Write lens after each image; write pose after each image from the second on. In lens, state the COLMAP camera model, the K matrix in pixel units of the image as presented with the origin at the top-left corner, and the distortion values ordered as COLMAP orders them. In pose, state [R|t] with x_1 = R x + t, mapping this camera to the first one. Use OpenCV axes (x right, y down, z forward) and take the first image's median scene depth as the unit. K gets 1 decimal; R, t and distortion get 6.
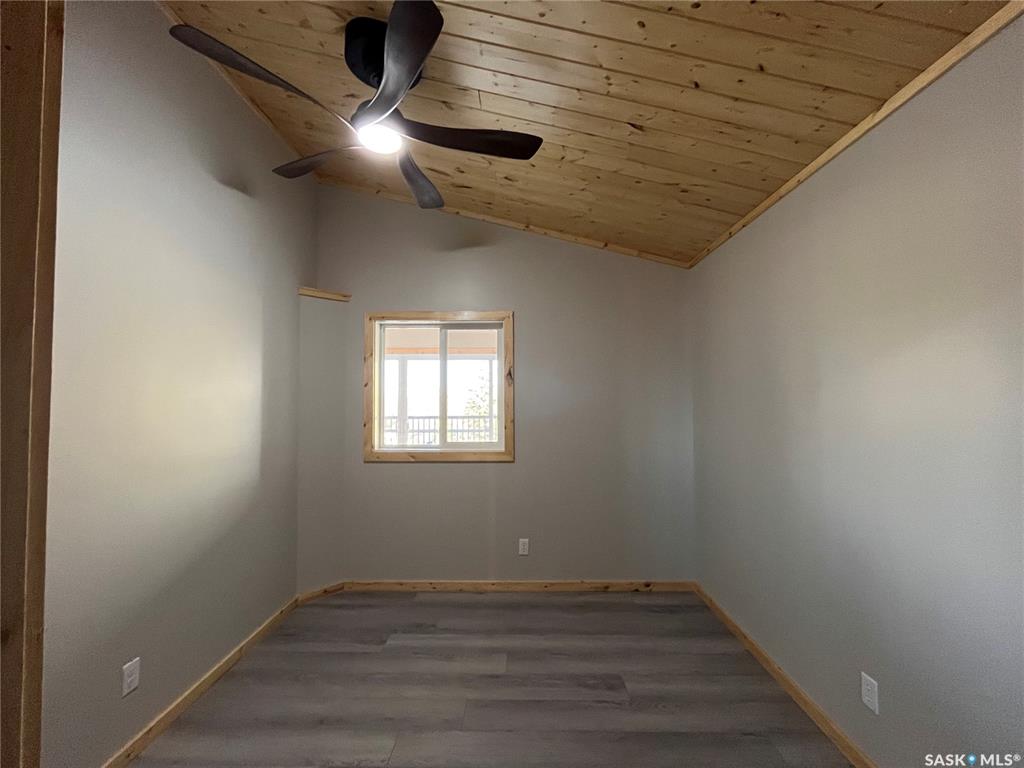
lens RADIAL K [[416.2, 0, 512.8], [0, 416.2, 384.8], [0, 0, 1]] dist [-0.000246, -0.000136]
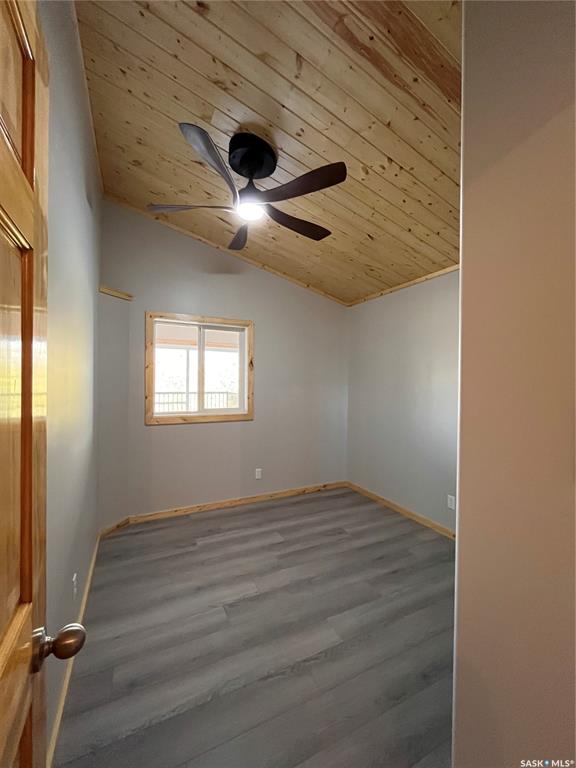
lens RADIAL K [[312.1, 0, 286.4], [0, 312.1, 383.4], [0, 0, 1]] dist [-0.000246, -0.000136]
pose [[0.891774, 0.006883, 0.452429, -0.436718], [-0.027375, 0.998873, 0.038761, 0.001767], [-0.451653, -0.046951, 0.890957, -0.081484]]
